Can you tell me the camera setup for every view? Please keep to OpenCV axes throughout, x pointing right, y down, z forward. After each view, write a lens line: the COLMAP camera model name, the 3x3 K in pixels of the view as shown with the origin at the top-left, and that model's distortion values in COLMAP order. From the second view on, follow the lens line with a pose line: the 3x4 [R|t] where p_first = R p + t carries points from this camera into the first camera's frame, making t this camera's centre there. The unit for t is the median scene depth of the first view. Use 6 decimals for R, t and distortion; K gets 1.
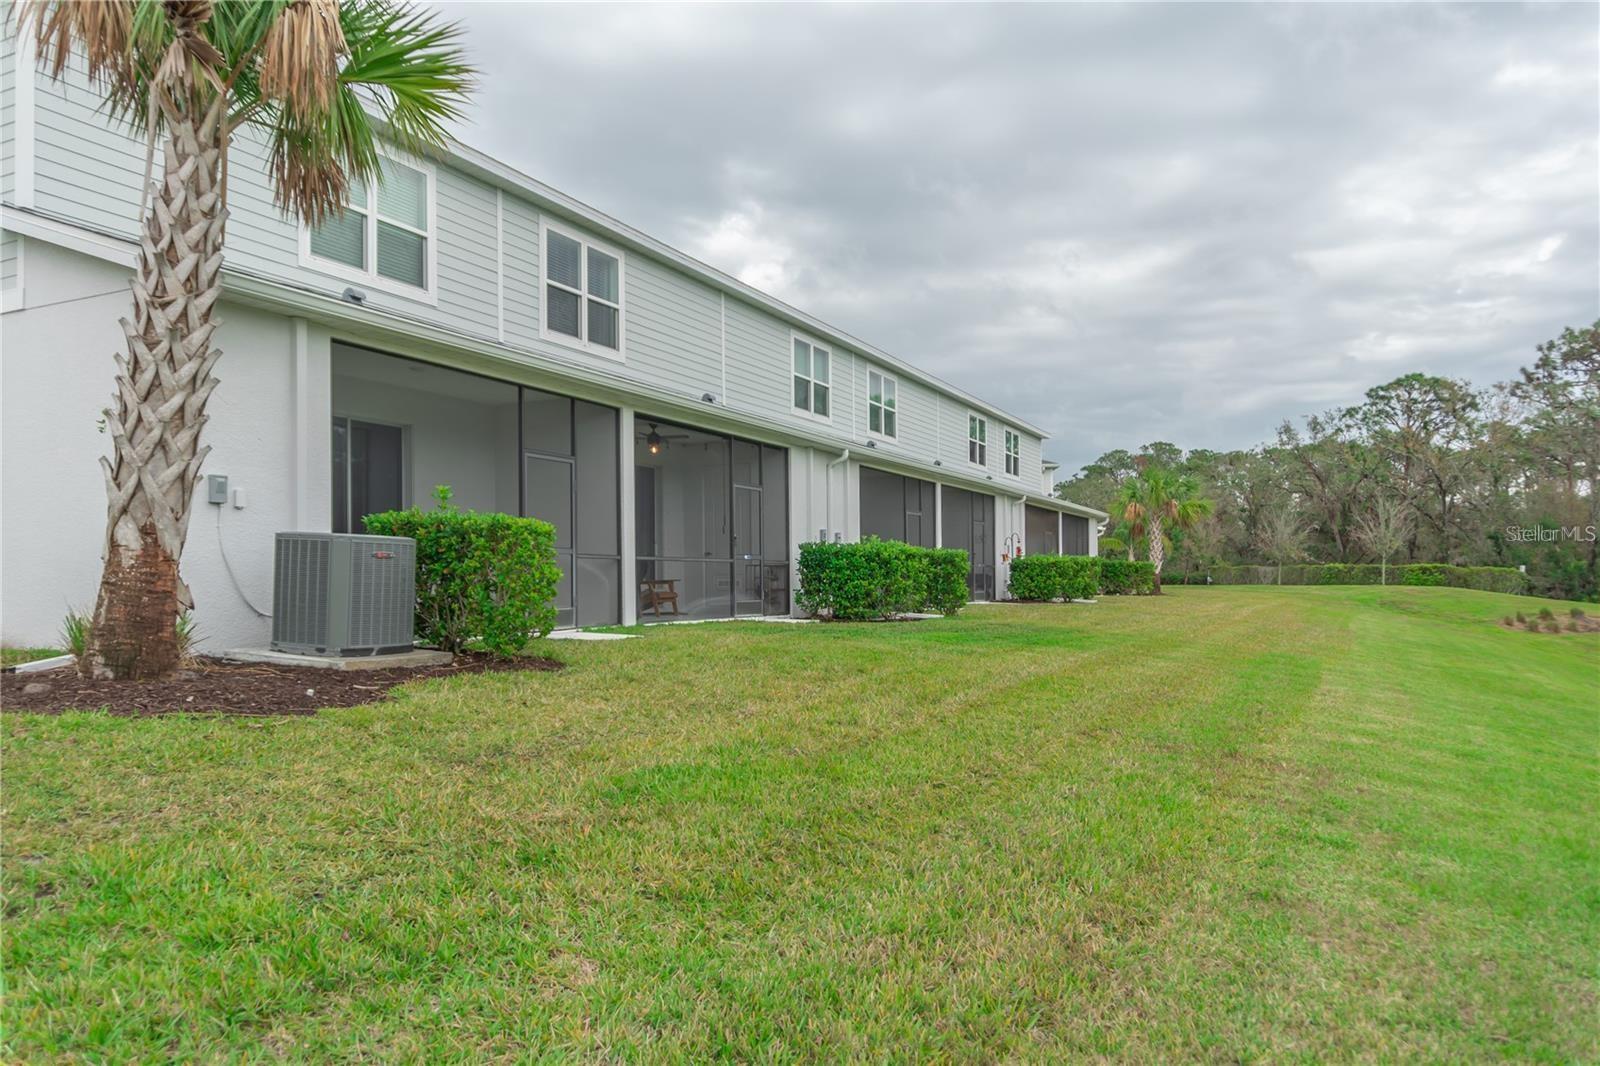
lens RADIAL K [[1079.2, 0, 786.4], [0, 1079.2, 526.1], [0, 0, 1]] dist [-0.020910, 0.006928]
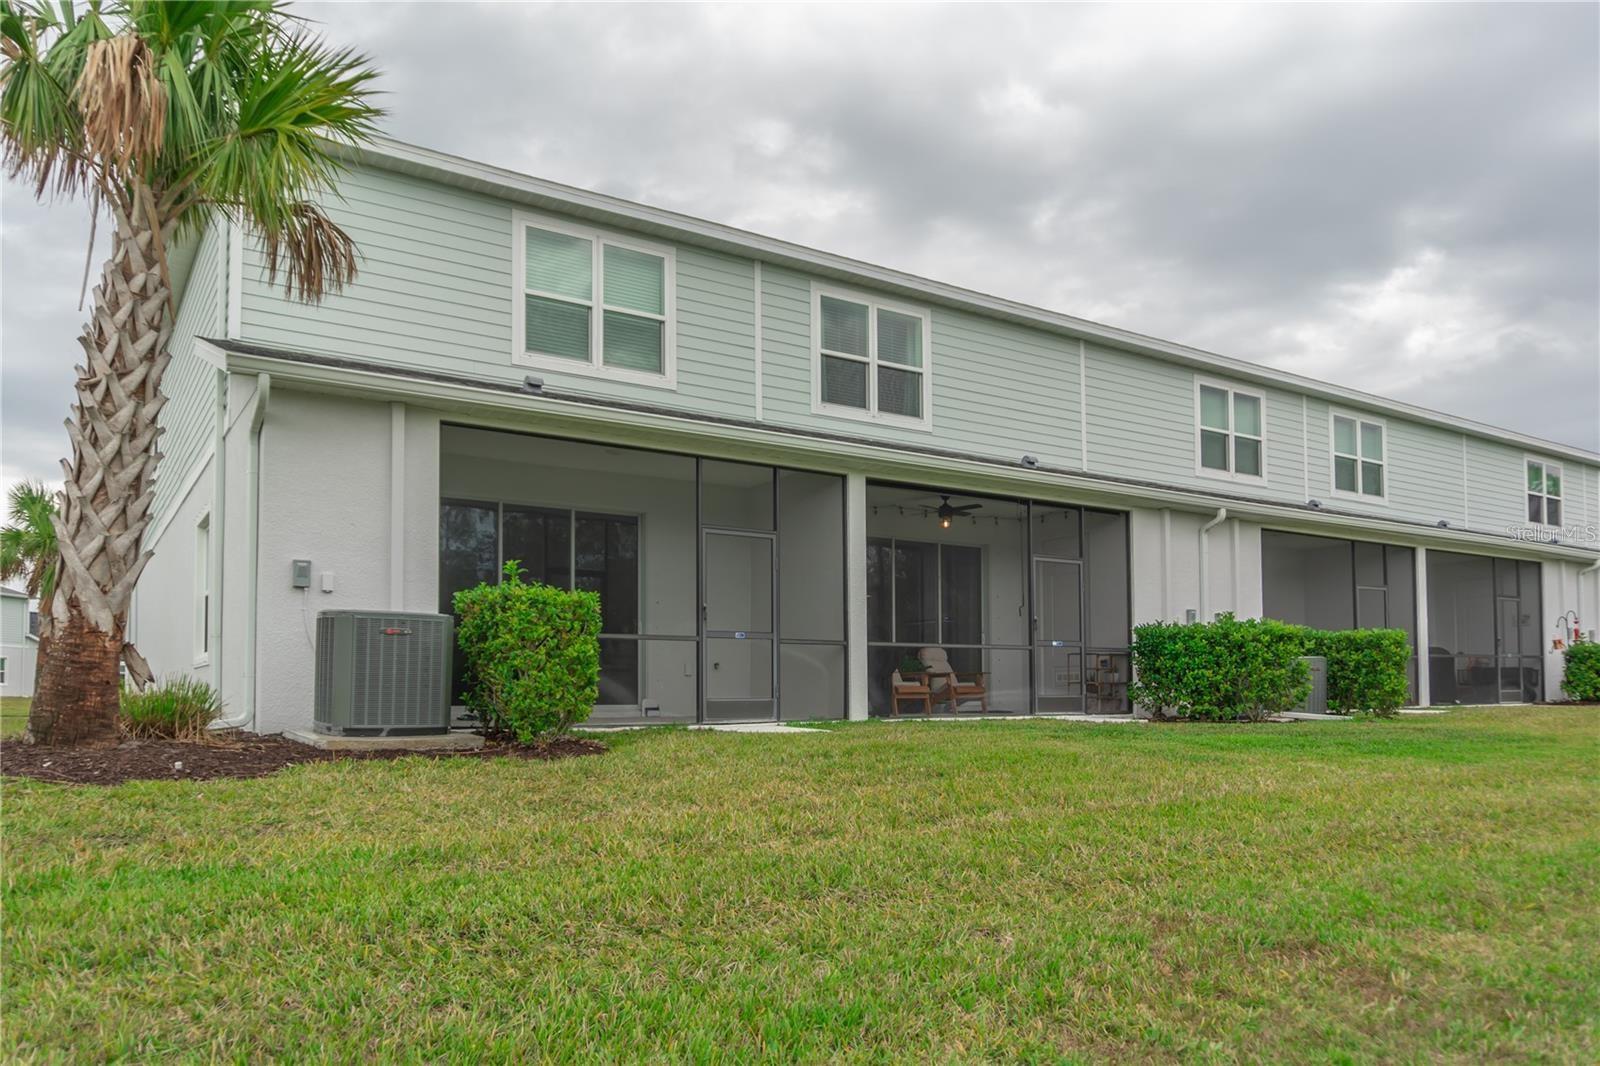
lens RADIAL K [[1079.2, 0, 799.0], [0, 1079.2, 617.8], [0, 0, 1]] dist [-0.020910, 0.006928]
pose [[0.861763, -0.040365, -0.505703, 0.222660], [0.029607, 0.999132, -0.029297, 0.028883], [0.506447, 0.010275, 0.862210, 0.192649]]
